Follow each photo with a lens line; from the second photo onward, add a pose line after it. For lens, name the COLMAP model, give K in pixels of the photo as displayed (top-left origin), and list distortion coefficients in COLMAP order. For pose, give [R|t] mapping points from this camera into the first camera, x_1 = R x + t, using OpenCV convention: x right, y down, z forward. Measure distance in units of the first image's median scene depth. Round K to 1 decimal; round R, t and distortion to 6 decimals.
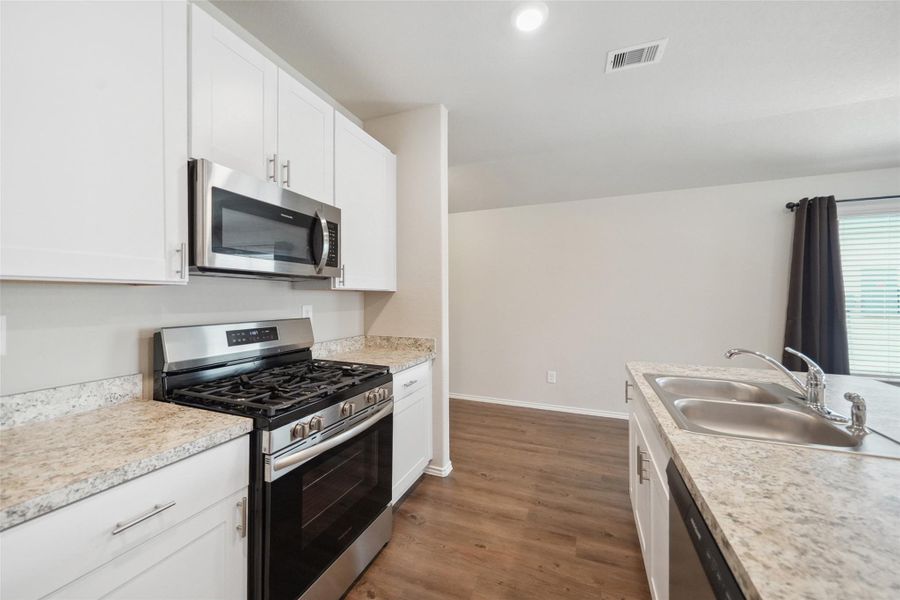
lens RADIAL K [[331.0, 0, 451.3], [0, 331.0, 297.7], [0, 0, 1]] dist [-0.001028, -0.000189]
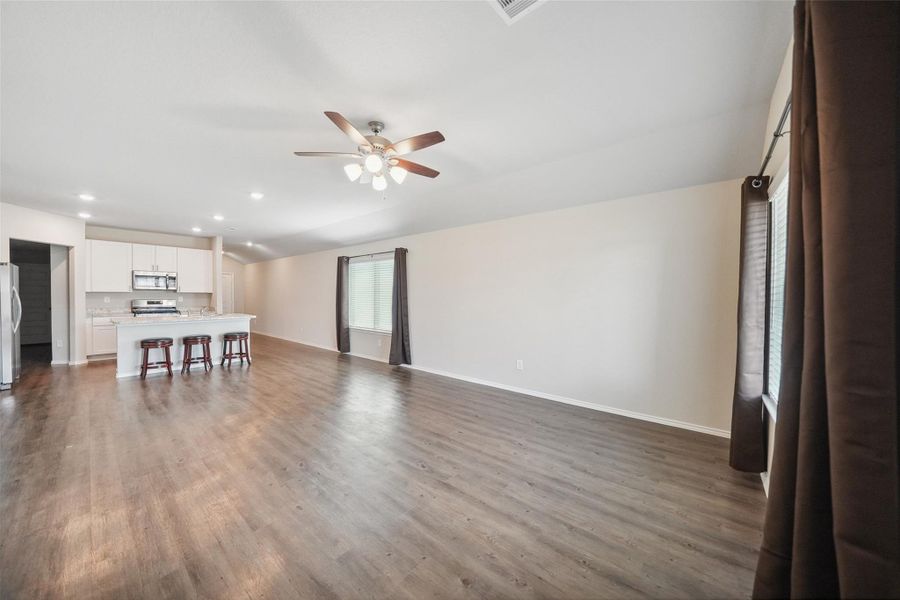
lens RADIAL K [[311.6, 0, 450.7], [0, 311.6, 301.8], [0, 0, 1]] dist [-0.008508, -0.000062]
pose [[0.952576, 0.012731, -0.304035, 3.406353], [-0.005796, 0.999702, 0.023702, -0.018005], [0.304246, -0.020816, 0.952366, -1.353810]]
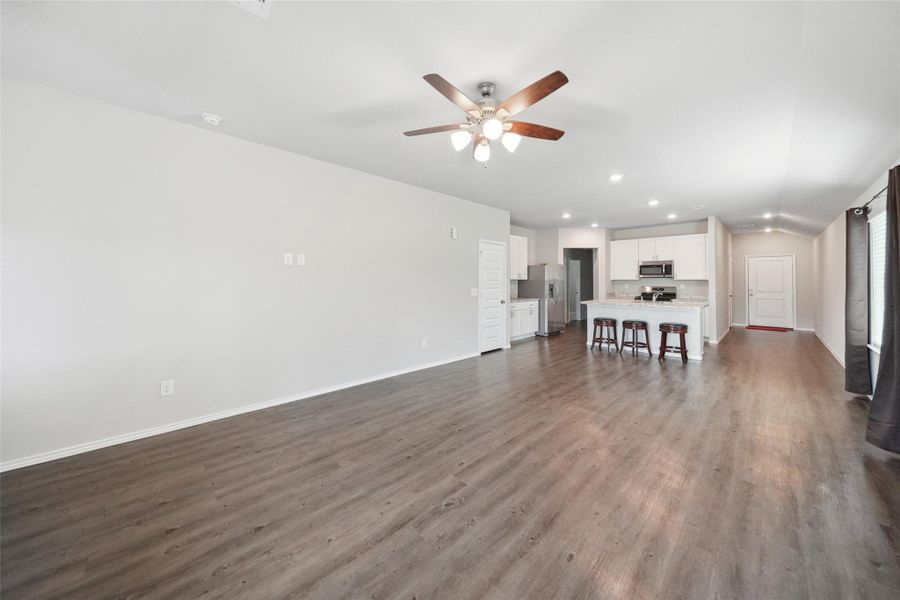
lens RADIAL K [[320.3, 0, 451.9], [0, 320.3, 275.1], [0, 0, 1]] dist [-0.003114, -0.000169]
pose [[-0.383283, -0.014931, -0.923510, 3.781103], [-0.000782, 0.999874, -0.015841, -0.012143], [0.923631, -0.005349, -0.383246, -0.029413]]
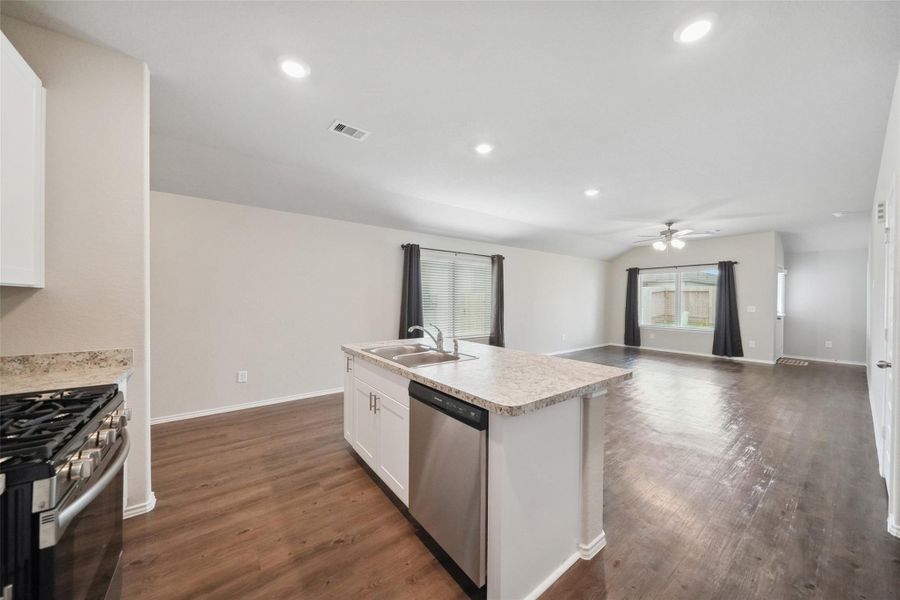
lens RADIAL K [[311.6, 0, 450.7], [0, 311.6, 301.8], [0, 0, 1]] dist [-0.008508, -0.000062]
pose [[0.506556, -0.001932, 0.862205, -0.334977], [-0.006425, 0.999961, 0.006015, 0.000102], [-0.862183, -0.008586, 0.506523, -0.056424]]
